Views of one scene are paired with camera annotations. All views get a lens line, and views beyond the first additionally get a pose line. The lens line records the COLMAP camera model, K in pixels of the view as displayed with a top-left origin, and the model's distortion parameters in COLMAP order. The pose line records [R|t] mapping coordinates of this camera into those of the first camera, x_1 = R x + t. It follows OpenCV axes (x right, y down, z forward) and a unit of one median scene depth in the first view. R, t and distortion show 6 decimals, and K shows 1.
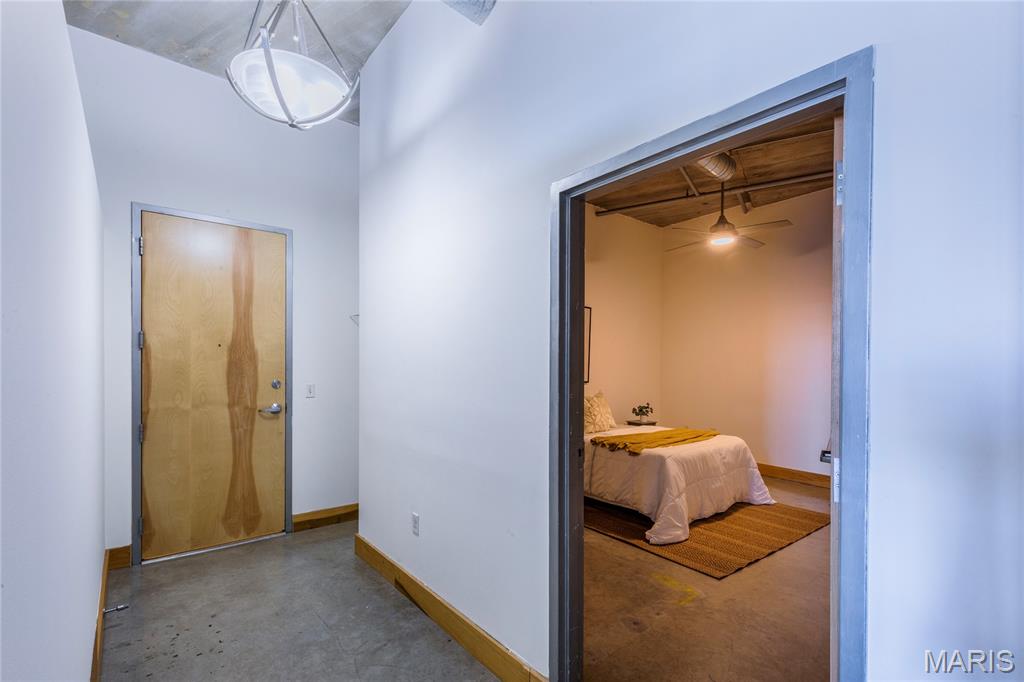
lens RADIAL K [[463.5, 0, 509.1], [0, 463.5, 365.1], [0, 0, 1]] dist [0.003389, 0.000760]
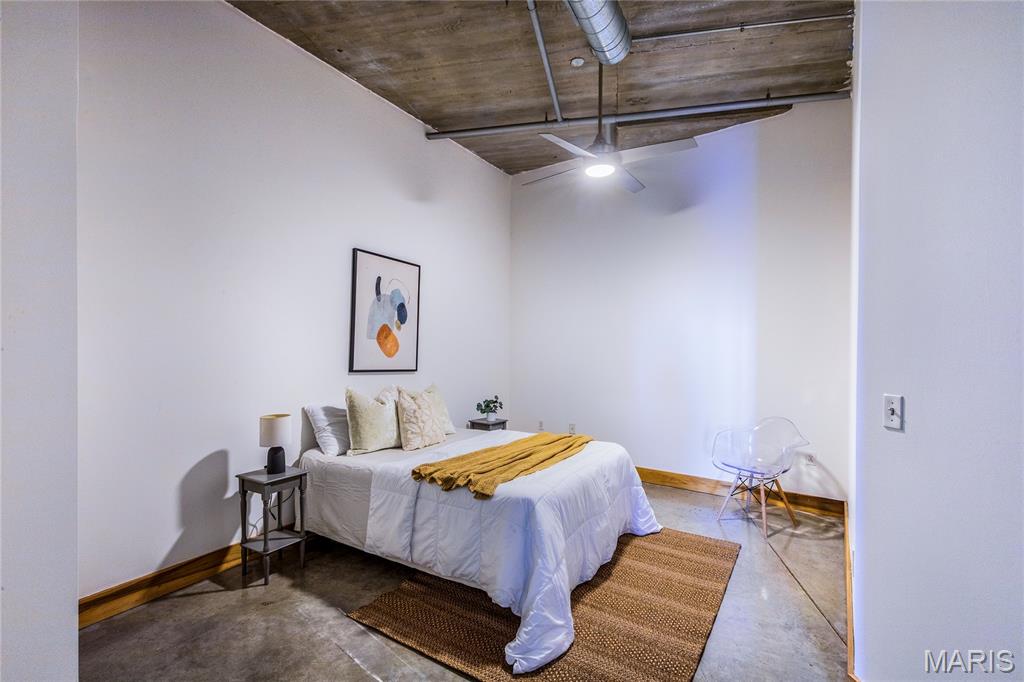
lens RADIAL K [[463.5, 0, 511.6], [0, 463.5, 343.7], [0, 0, 1]] dist [0.003389, 0.000760]
pose [[0.941816, -0.002126, 0.336122, 0.098165], [0.004236, 0.999976, -0.005544, 0.000218], [-0.336102, 0.006646, 0.941802, 0.399335]]
